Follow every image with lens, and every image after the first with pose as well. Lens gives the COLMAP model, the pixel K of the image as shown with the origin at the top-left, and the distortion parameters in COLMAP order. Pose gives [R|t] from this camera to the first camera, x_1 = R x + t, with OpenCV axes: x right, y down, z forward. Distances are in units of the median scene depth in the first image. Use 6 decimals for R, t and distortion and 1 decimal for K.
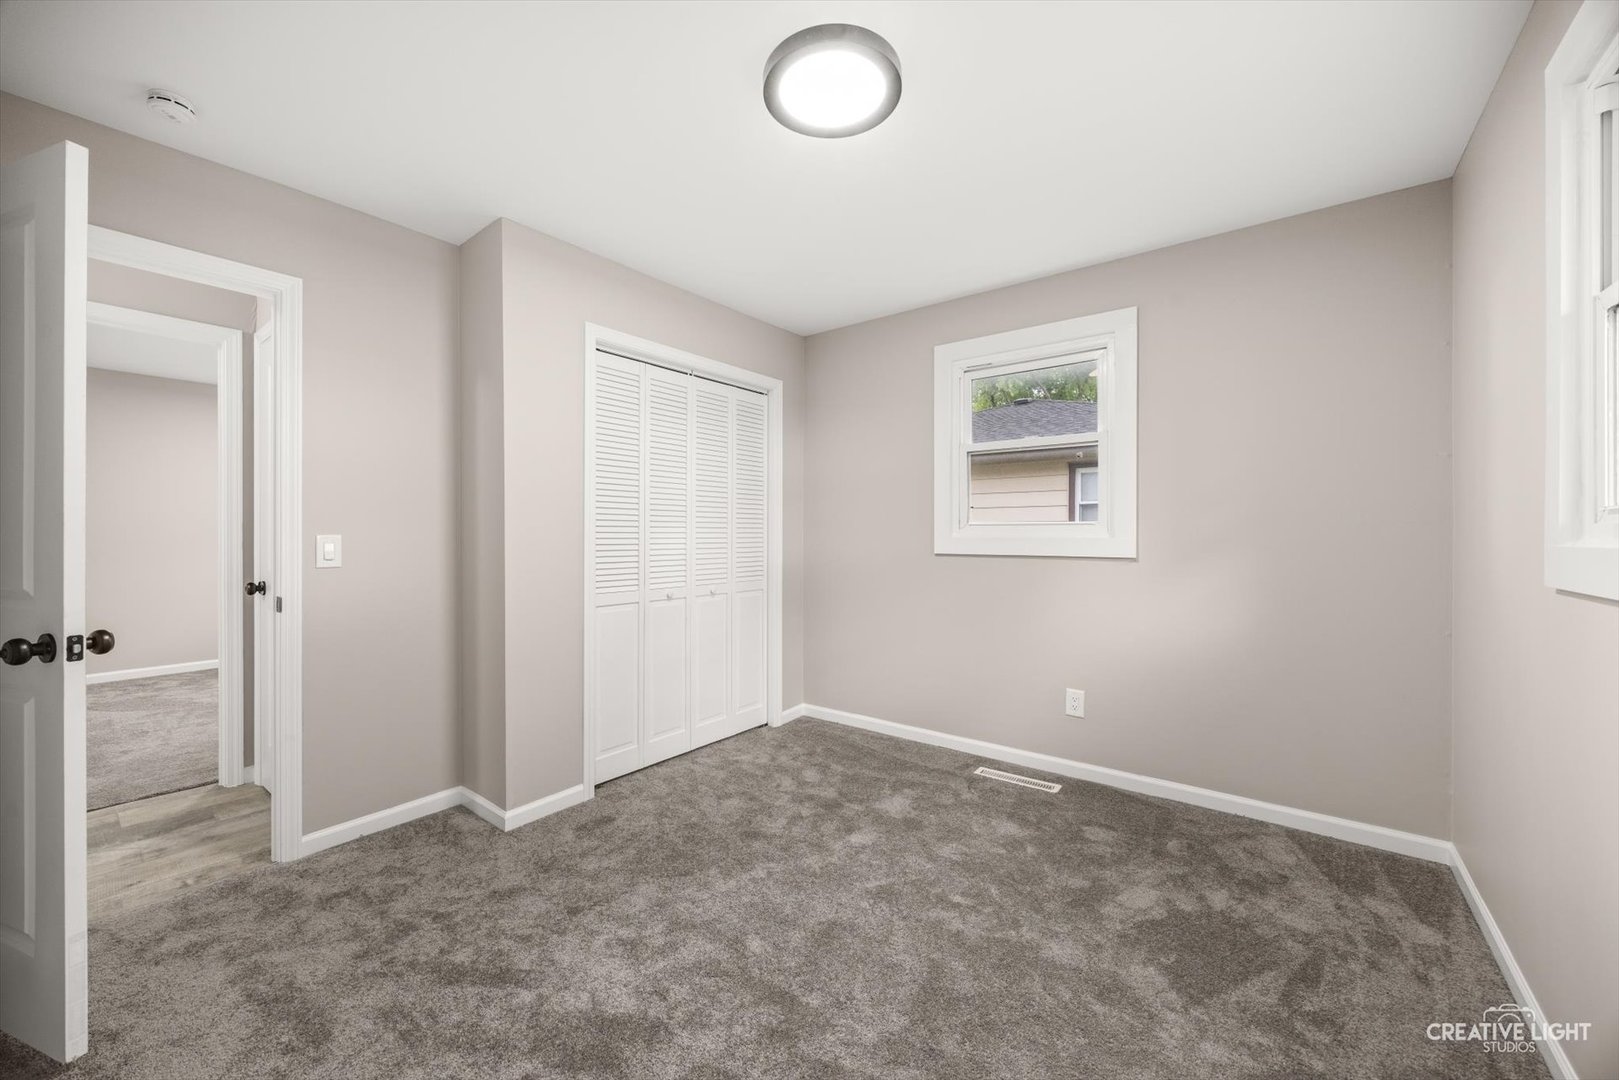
lens RADIAL K [[615.1, 0, 811.6], [0, 615.1, 532.0], [0, 0, 1]] dist [-0.006976, -0.000568]
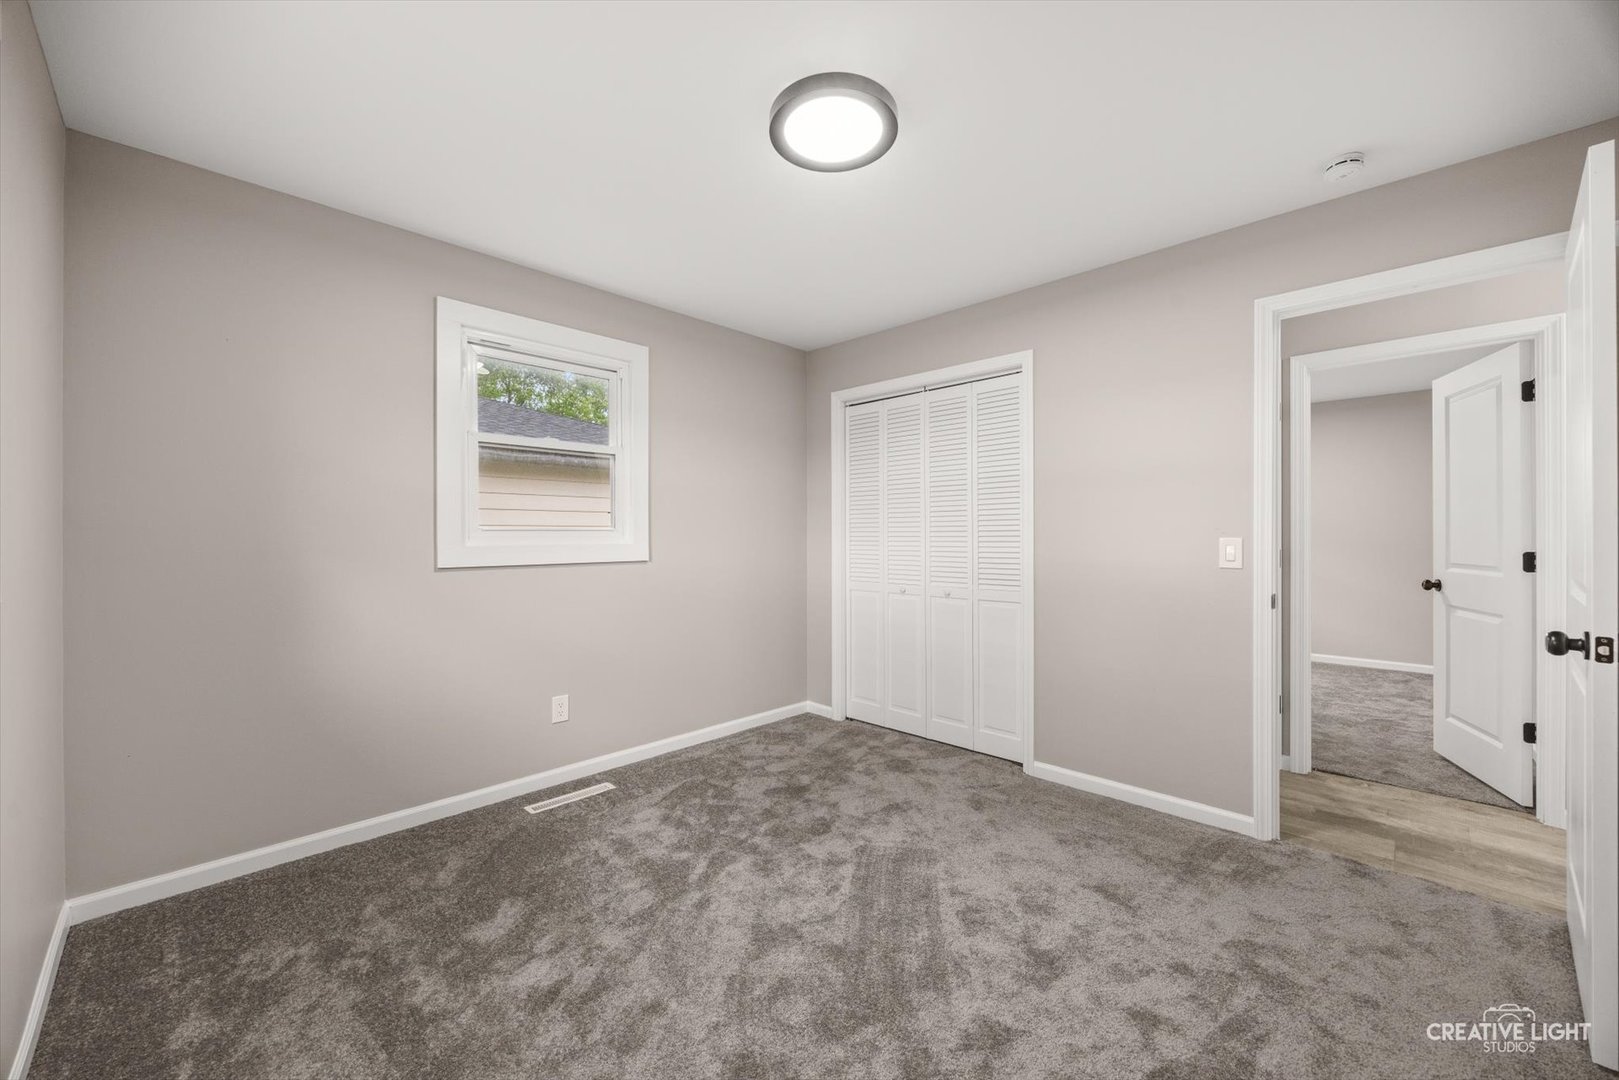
lens RADIAL K [[615.1, 0, 856.2], [0, 615.1, 541.0], [0, 0, 1]] dist [-0.006976, -0.000568]
pose [[0.078952, -0.002098, 0.996876, -0.601610], [0.006103, 0.999980, 0.001621, 0.004864], [-0.996860, 0.005956, 0.078963, 0.492576]]
